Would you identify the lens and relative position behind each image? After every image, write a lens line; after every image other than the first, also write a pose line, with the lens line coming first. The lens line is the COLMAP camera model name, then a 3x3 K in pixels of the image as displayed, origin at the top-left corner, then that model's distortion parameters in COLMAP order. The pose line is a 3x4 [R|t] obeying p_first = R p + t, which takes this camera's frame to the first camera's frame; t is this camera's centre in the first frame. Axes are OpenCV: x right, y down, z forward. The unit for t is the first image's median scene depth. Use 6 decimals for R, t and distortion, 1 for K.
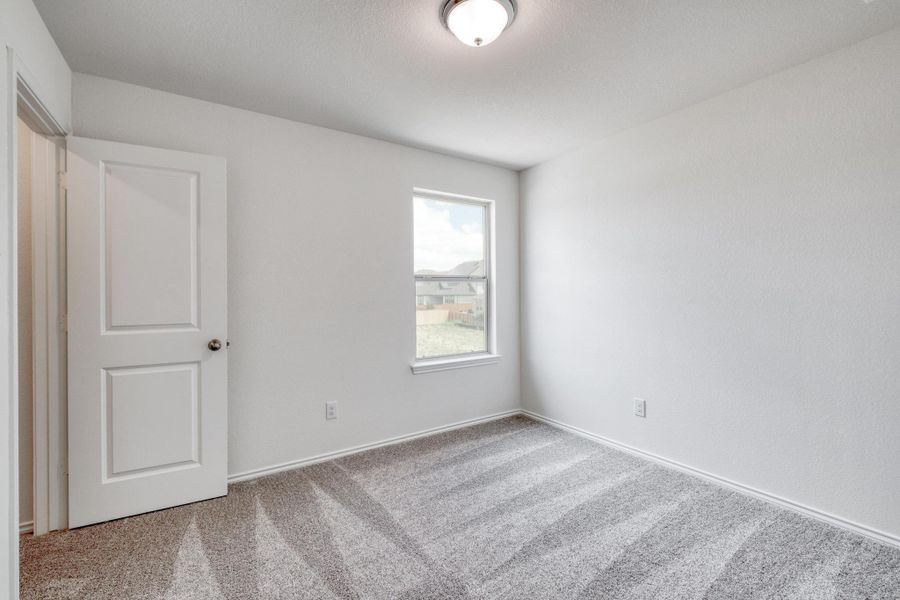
lens RADIAL K [[419.3, 0, 468.5], [0, 419.3, 298.7], [0, 0, 1]] dist [0.032216, -0.000015]
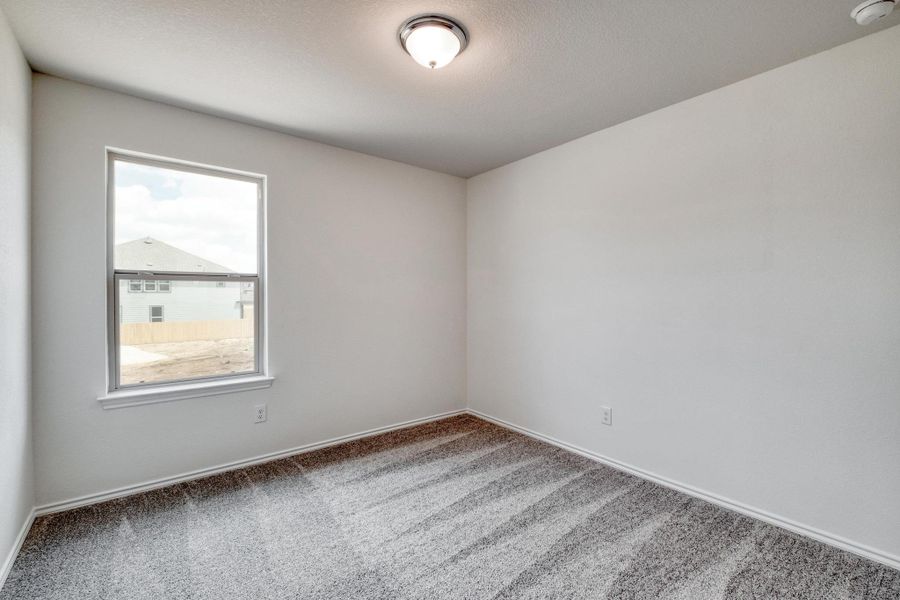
lens RADIAL K [[390.4, 0, 450.0], [0, 390.4, 300.0], [0, 0, 1]] dist [-0.001966, -0.000156]
pose [[0.998944, 0.007412, 0.045351, 0.363511], [-0.007062, 0.999944, -0.007882, -0.002658], [-0.045407, 0.007554, 0.998940, 0.273840]]
